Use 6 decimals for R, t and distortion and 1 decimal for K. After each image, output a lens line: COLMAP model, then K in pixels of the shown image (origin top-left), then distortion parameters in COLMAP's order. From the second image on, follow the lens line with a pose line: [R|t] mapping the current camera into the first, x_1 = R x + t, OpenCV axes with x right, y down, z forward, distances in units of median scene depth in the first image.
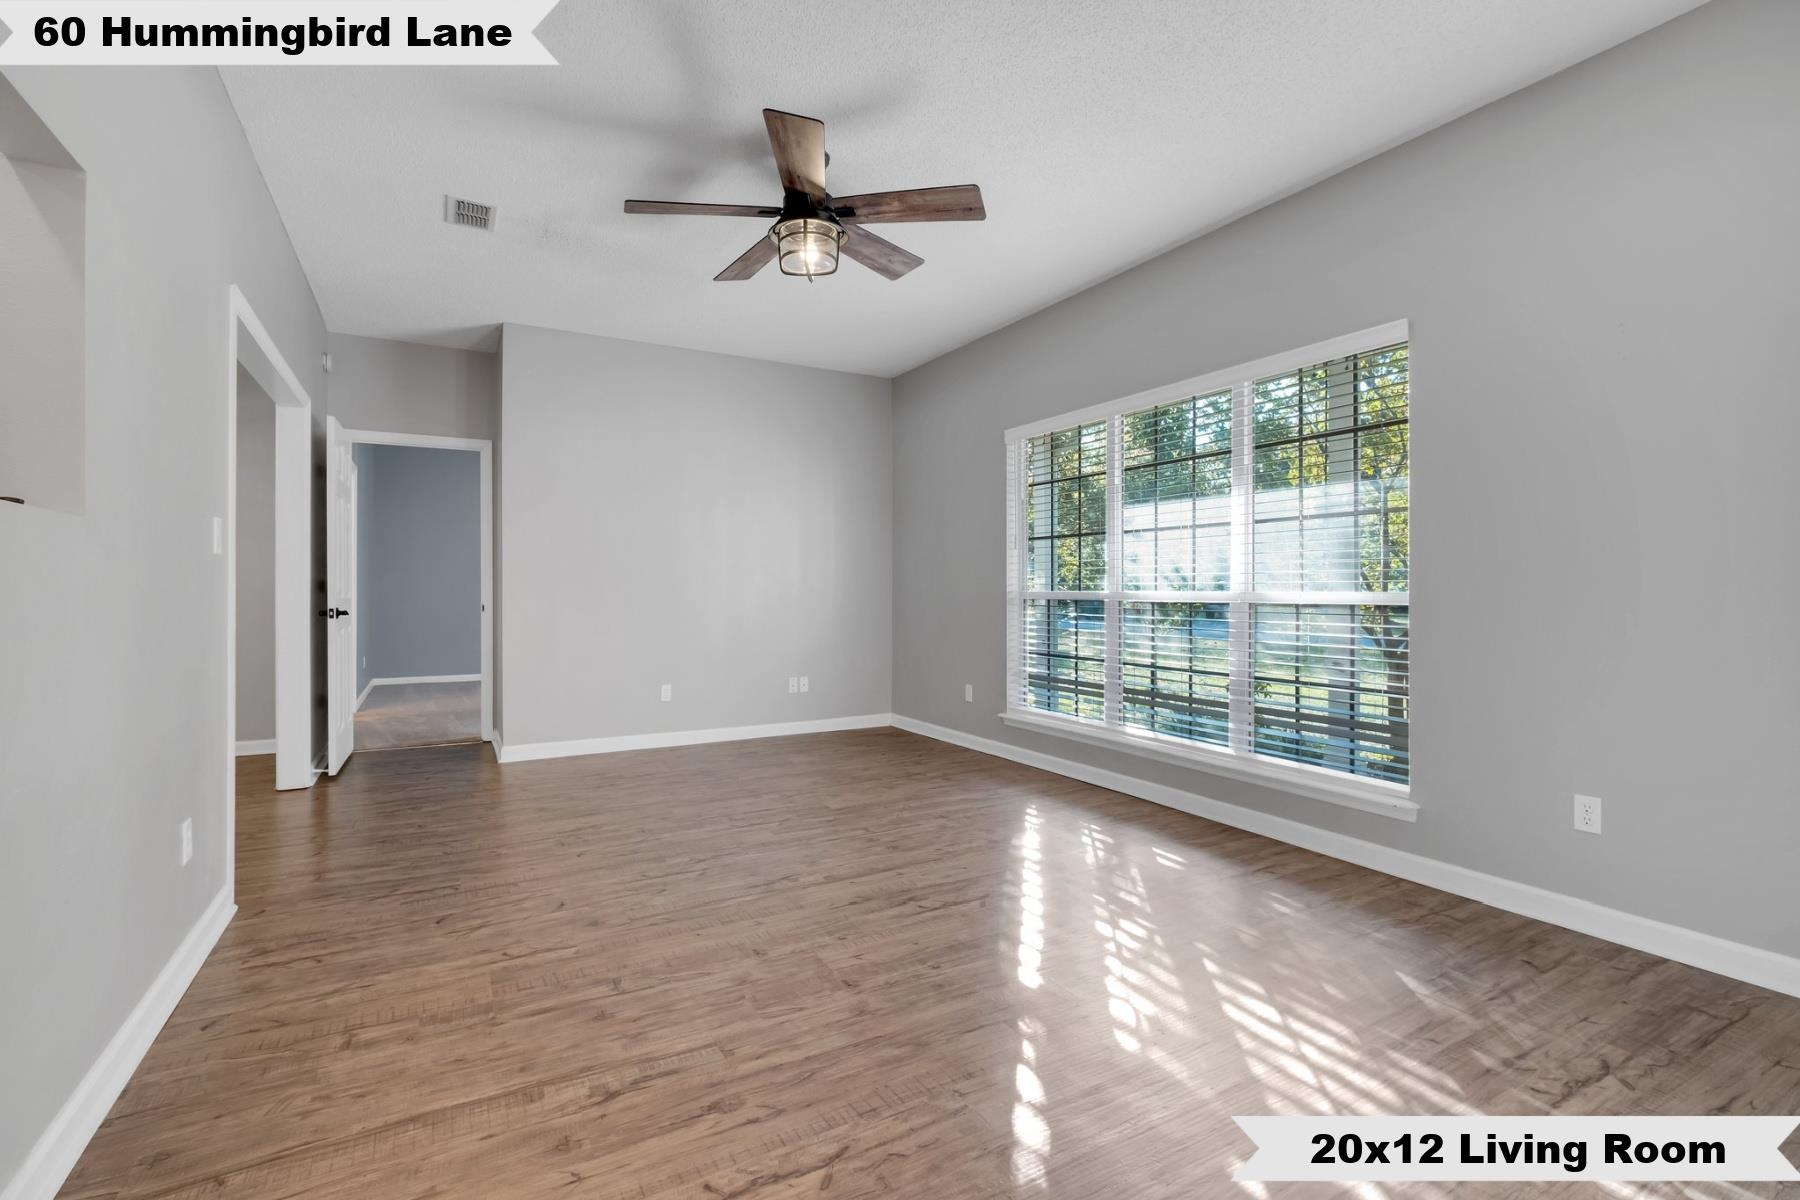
lens RADIAL K [[801.9, 0, 895.4], [0, 801.9, 579.9], [0, 0, 1]] dist [-0.000740, 0.000139]
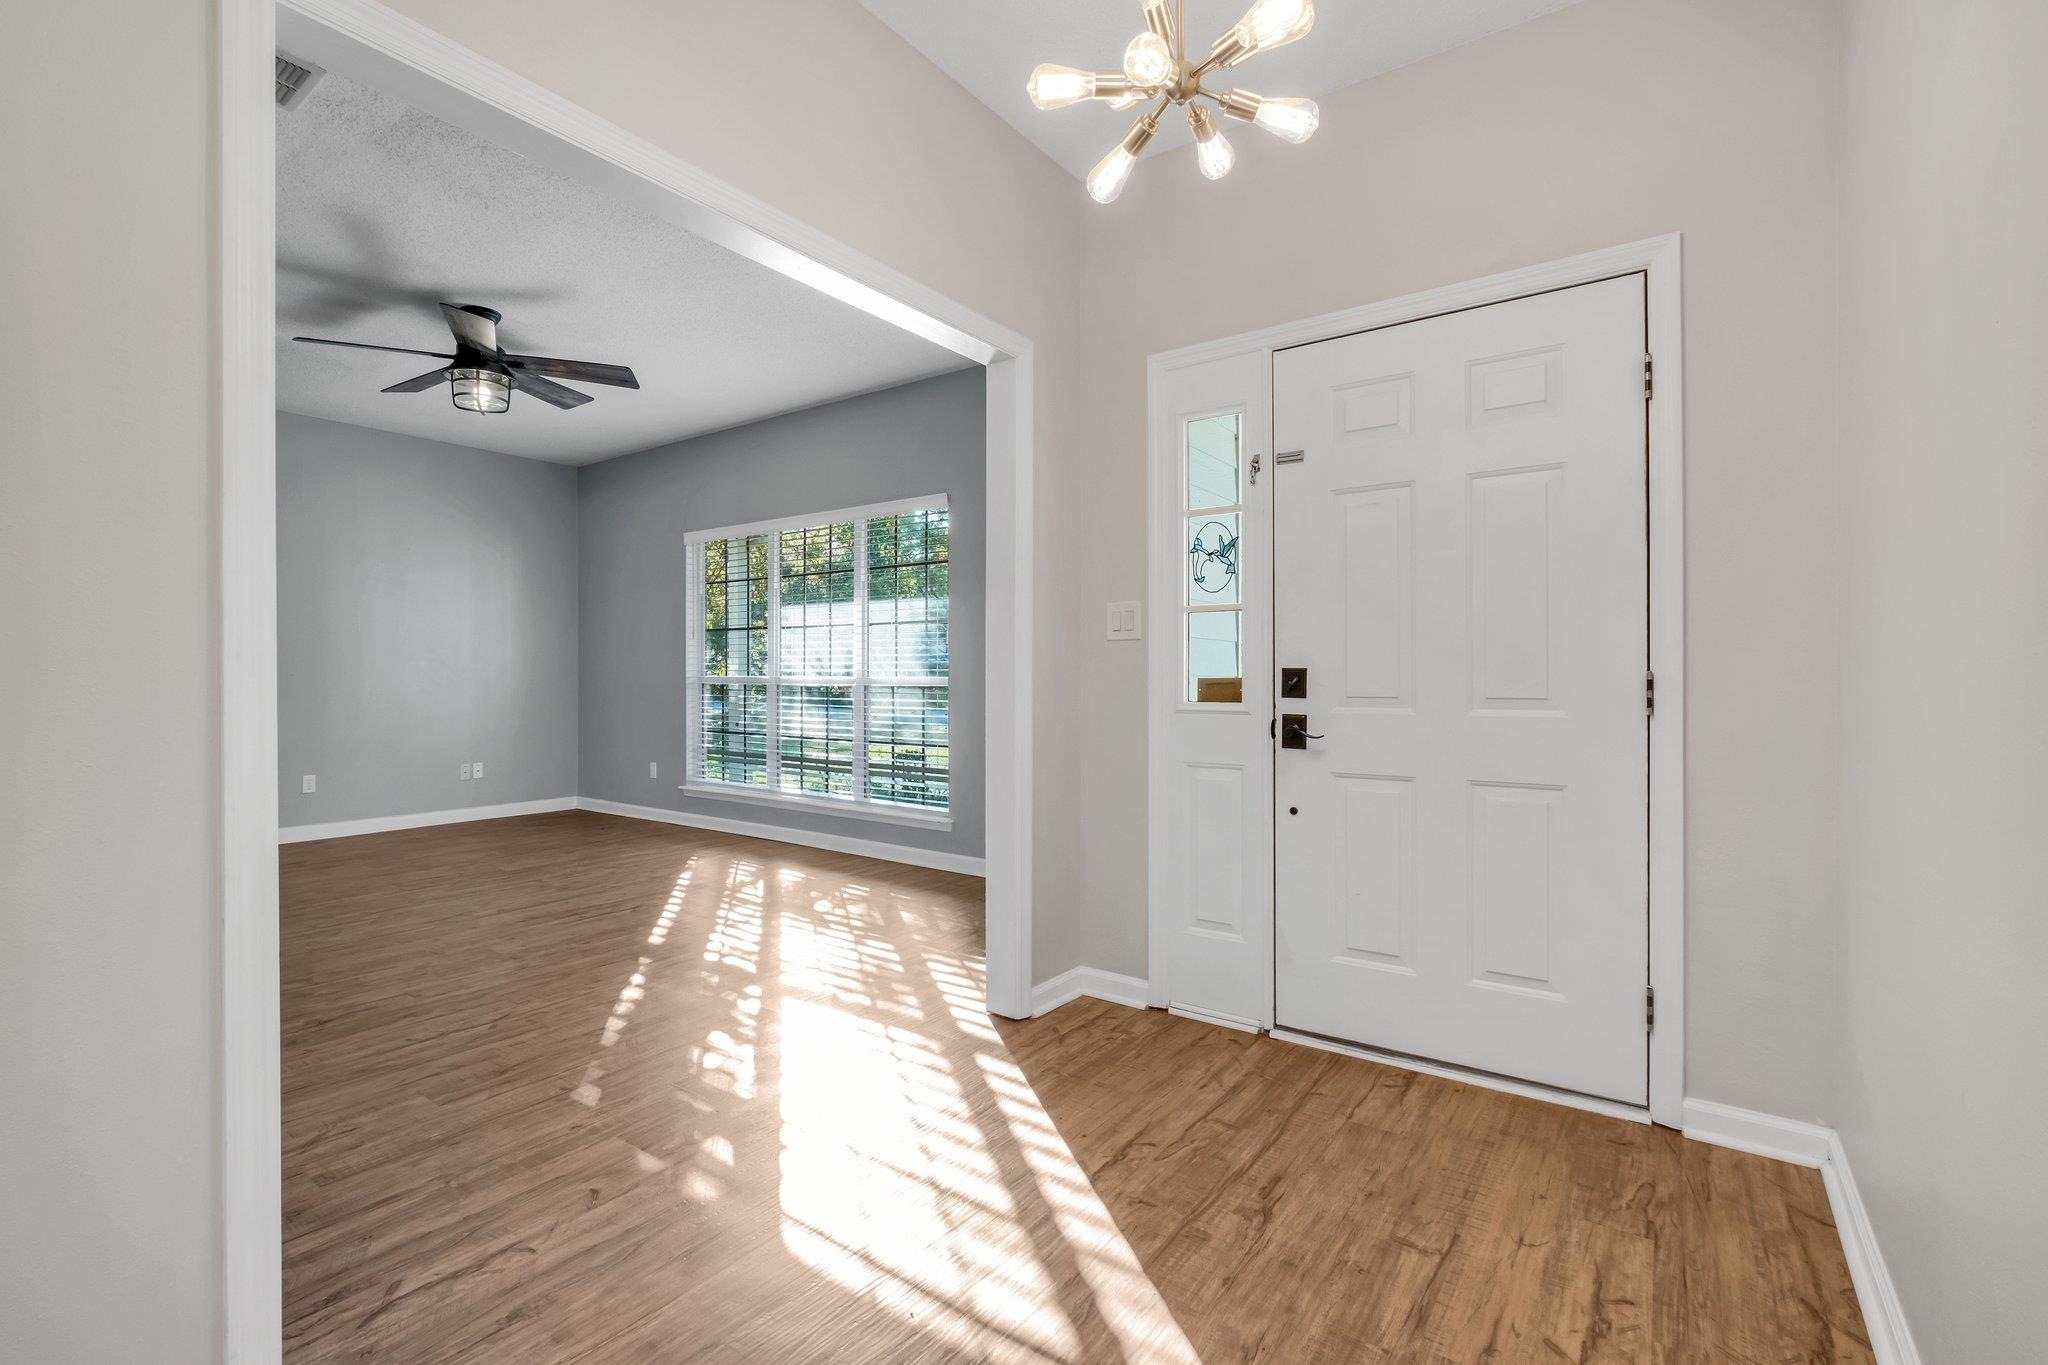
lens RADIAL K [[913.2, 0, 1024.2], [0, 913.2, 677.3], [0, 0, 1]] dist [-0.002350, -0.000355]
pose [[0.910662, 0.000182, 0.413152, 0.059320], [-0.006346, 0.999888, 0.013547, -0.007371], [-0.413103, -0.014958, 0.910561, -0.513375]]
